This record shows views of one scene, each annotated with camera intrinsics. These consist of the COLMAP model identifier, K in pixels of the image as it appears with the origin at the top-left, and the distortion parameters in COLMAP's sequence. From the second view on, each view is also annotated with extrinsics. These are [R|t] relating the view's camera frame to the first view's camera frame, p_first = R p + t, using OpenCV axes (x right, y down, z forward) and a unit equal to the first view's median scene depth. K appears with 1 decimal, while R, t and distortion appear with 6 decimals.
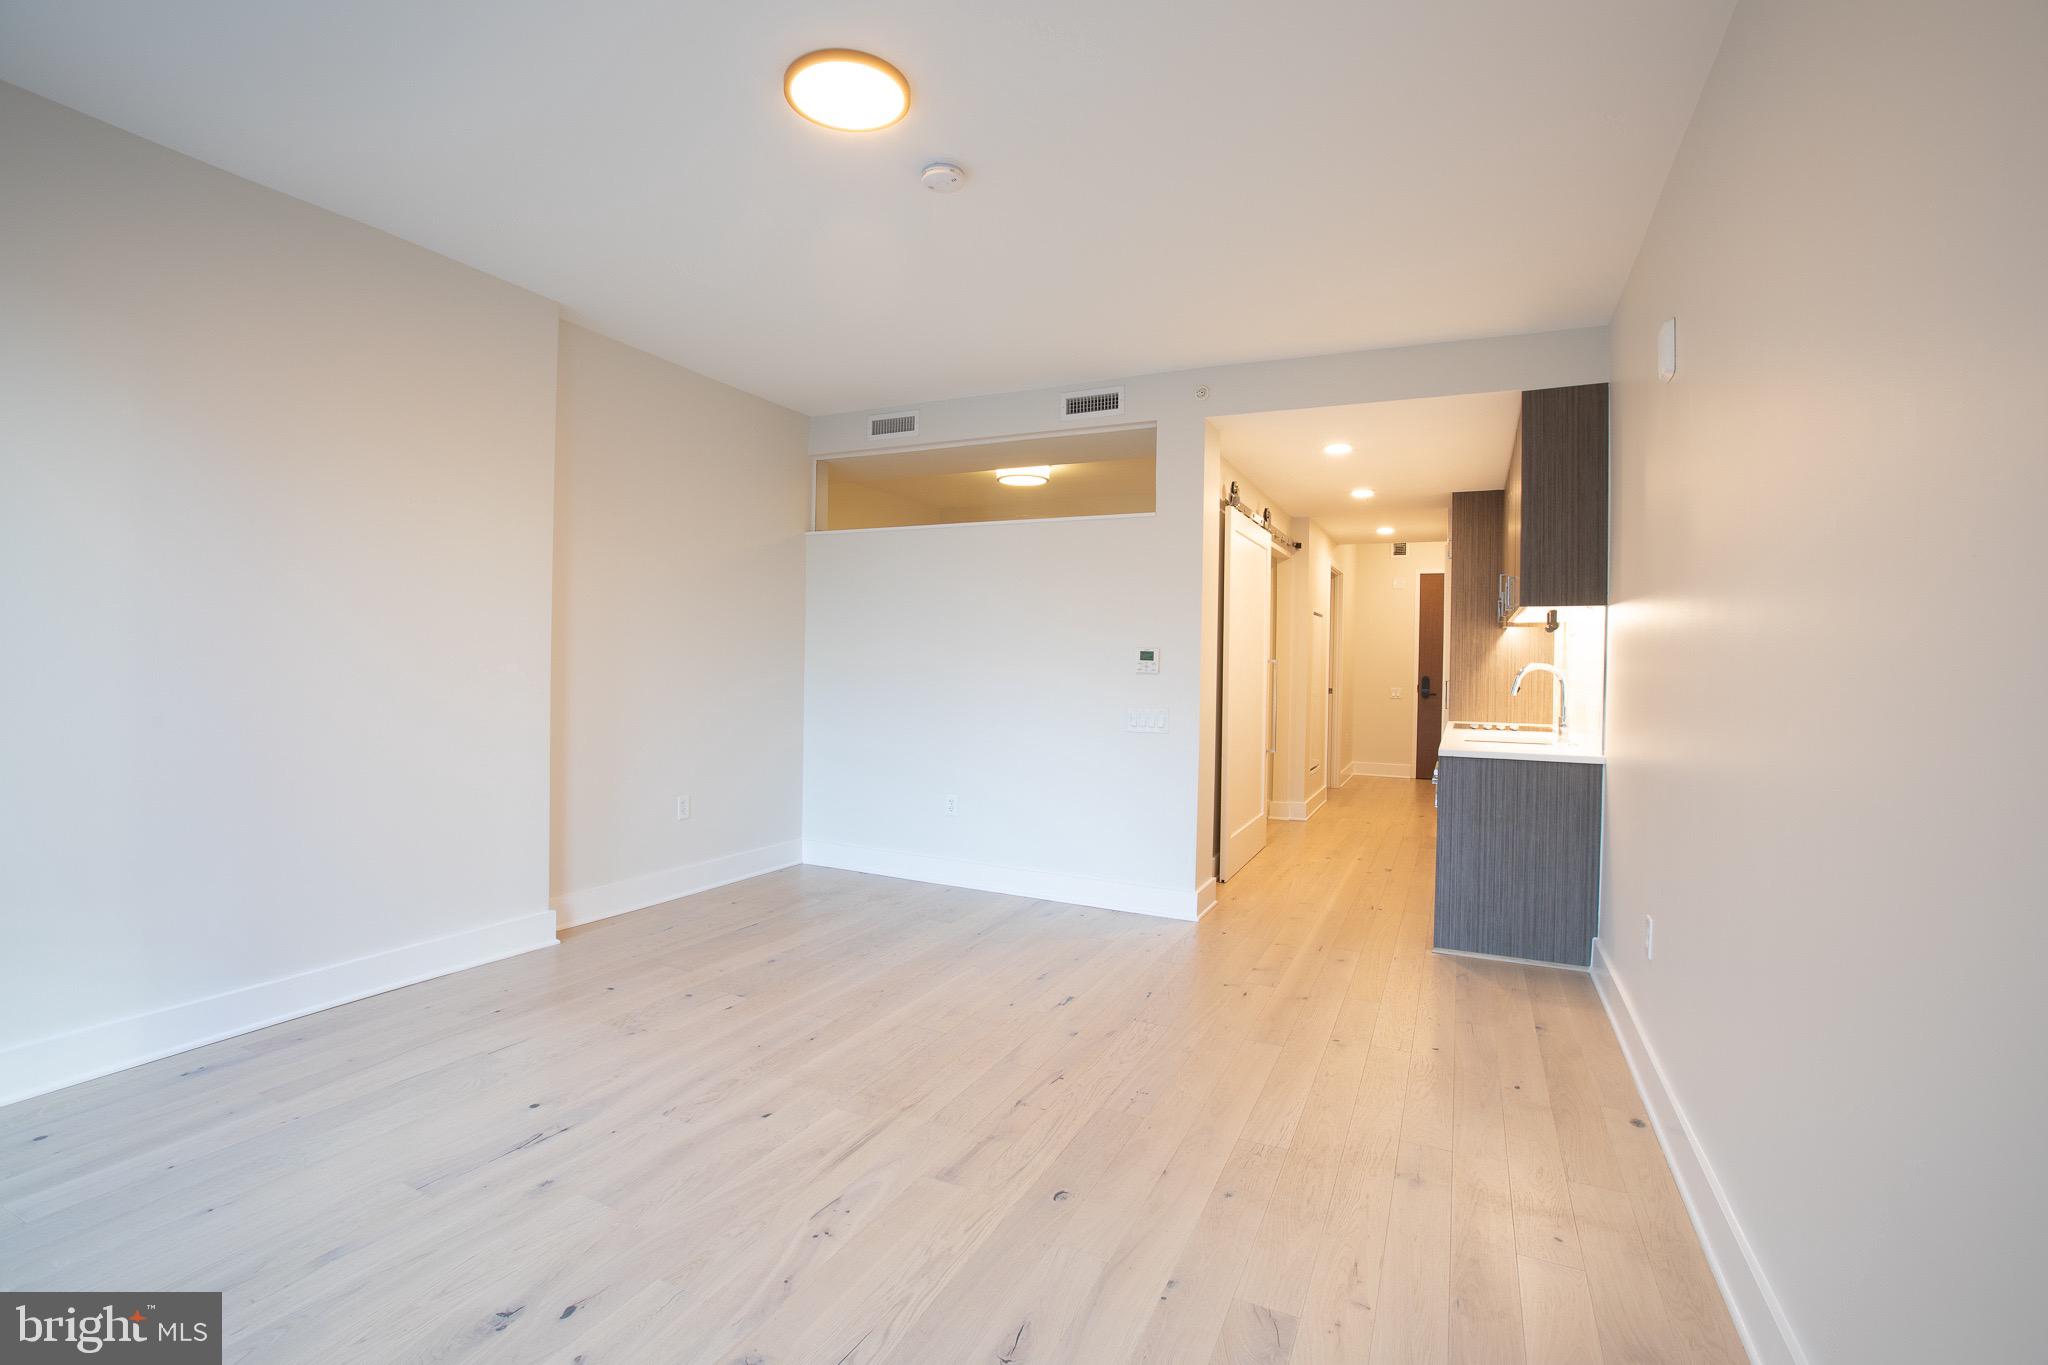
lens RADIAL K [[916.9, 0, 1016.0], [0, 916.9, 657.5], [0, 0, 1]] dist [-0.044124, 0.000250]
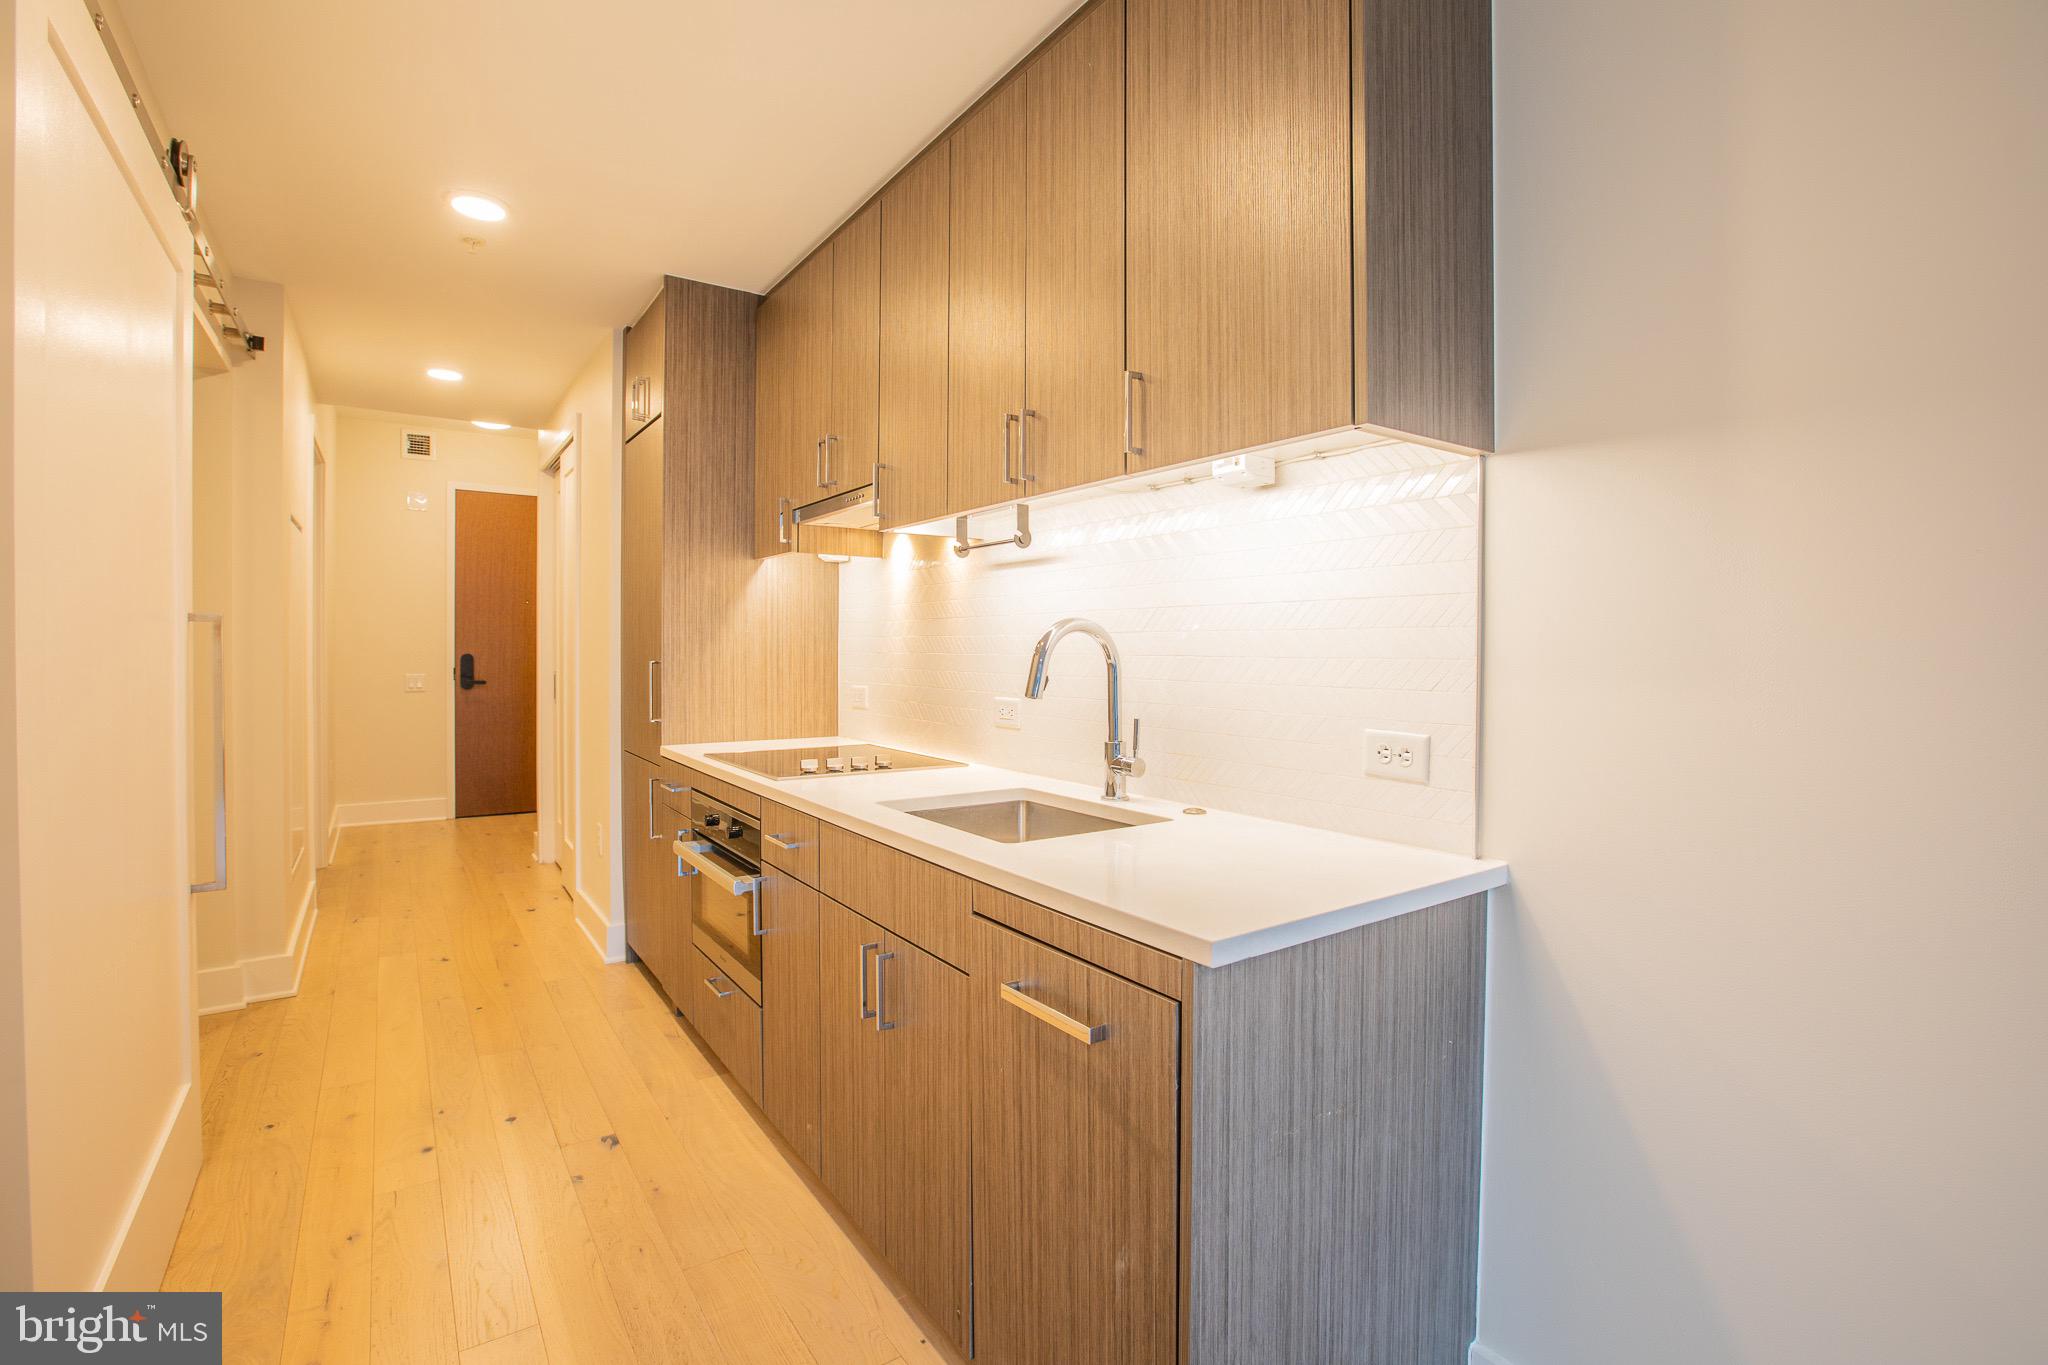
lens RADIAL K [[935.1, 0, 1033.0], [0, 935.1, 672.8], [0, 0, 1]] dist [-0.032988, 0.000123]
pose [[0.486806, -0.036734, 0.872737, 0.228886], [-0.002650, 0.999049, 0.043528, 0.015266], [-0.873506, -0.023502, 0.486246, 0.966439]]
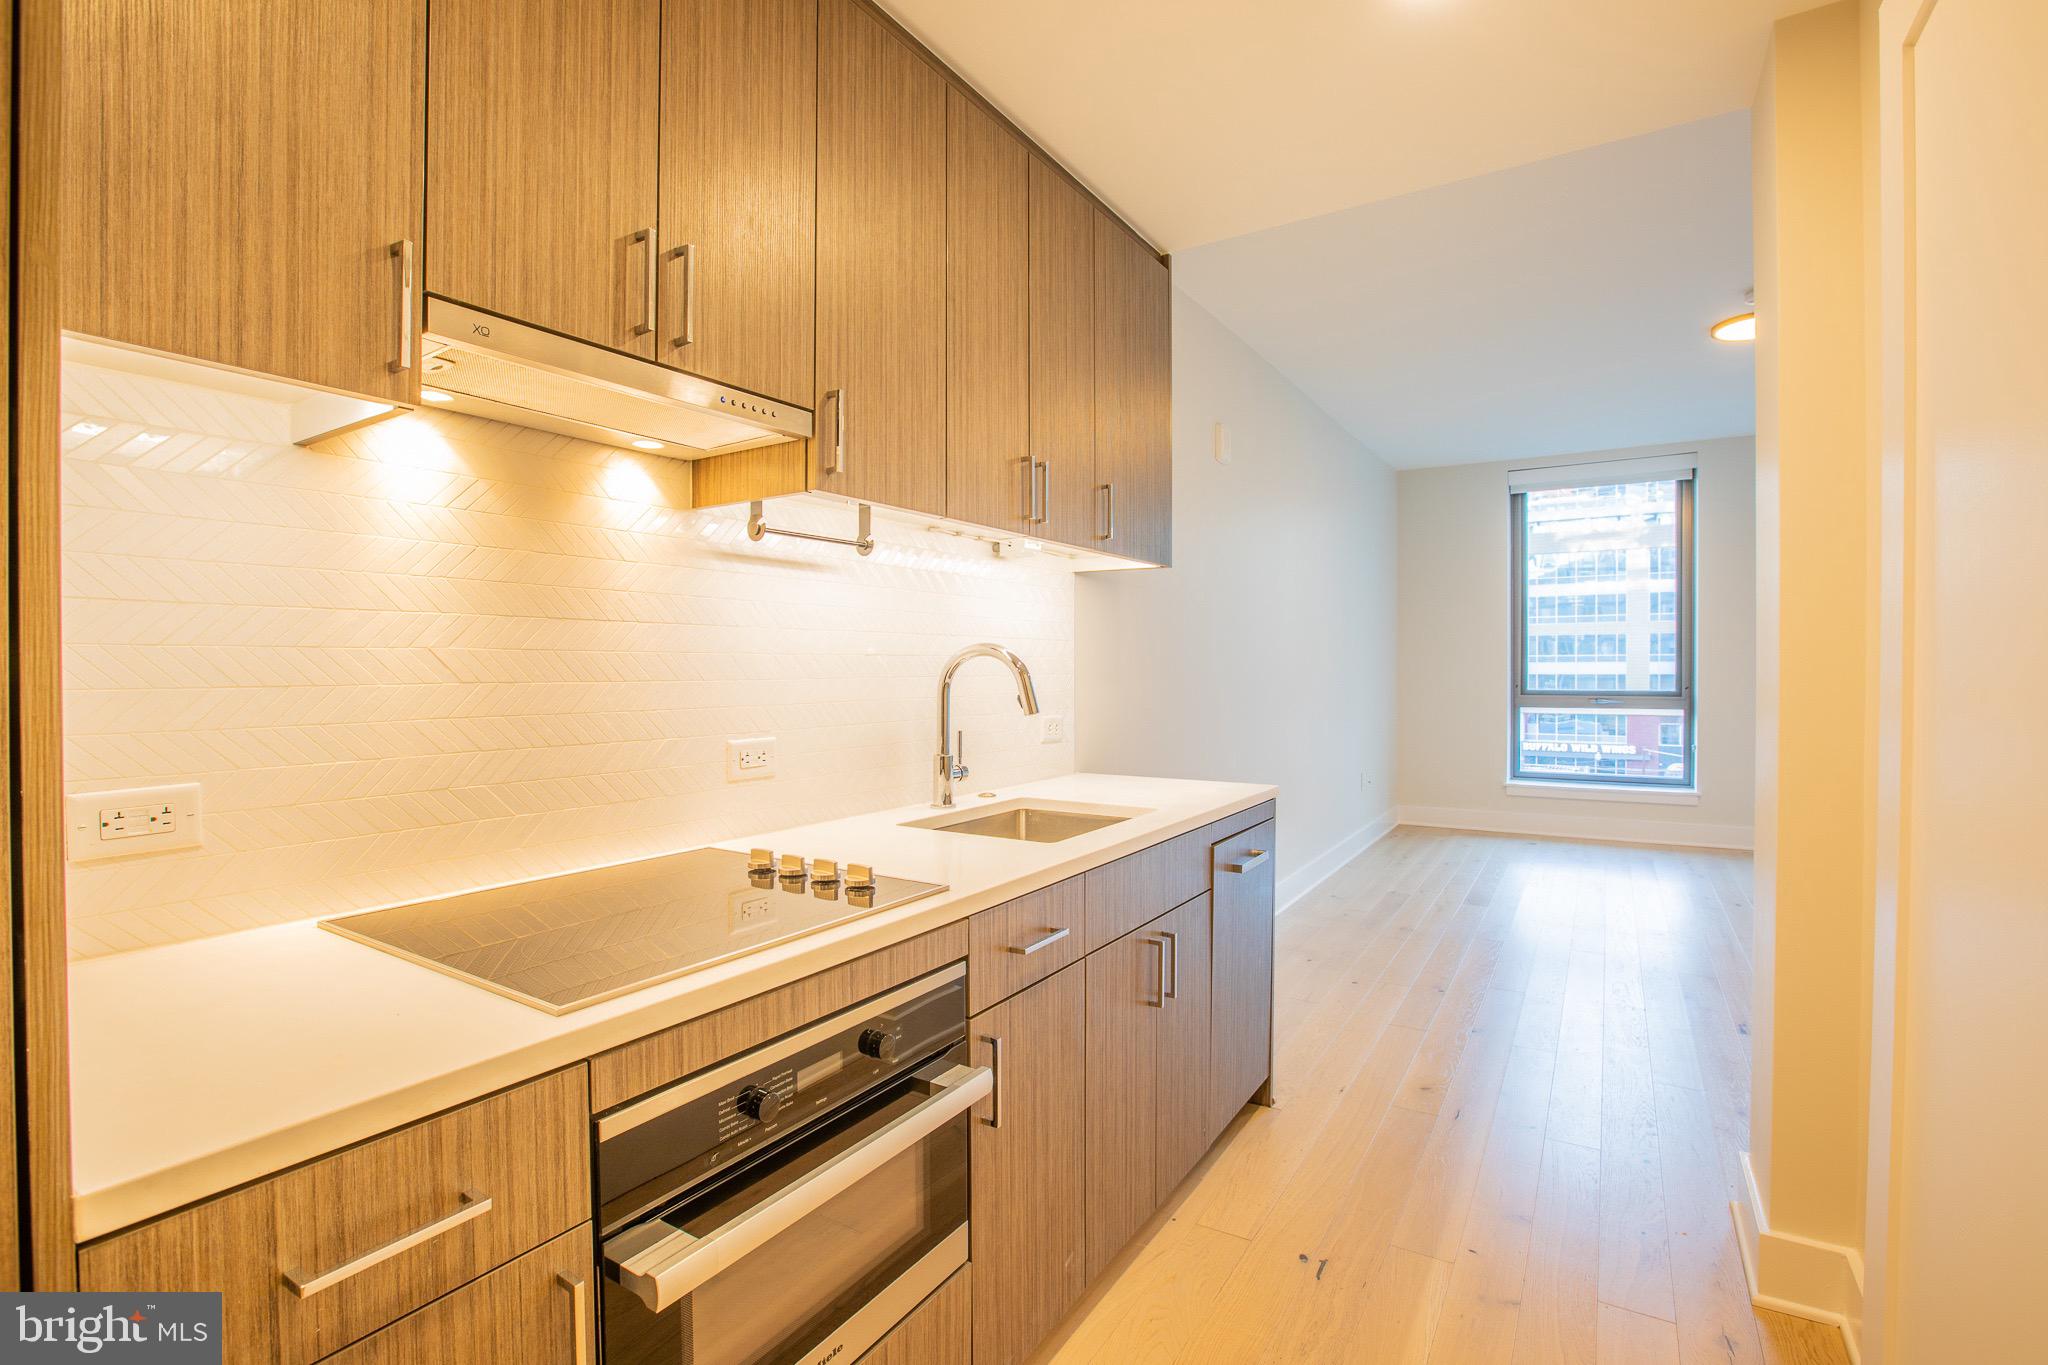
lens RADIAL K [[935.1, 0, 1033.0], [0, 935.1, 672.8], [0, 0, 1]] dist [-0.032988, 0.000123]
pose [[-0.992958, -0.019907, 0.116780, 0.594296], [-0.020582, 0.999778, -0.004576, 0.027326], [-0.116663, -0.006948, -0.993147, 1.762246]]
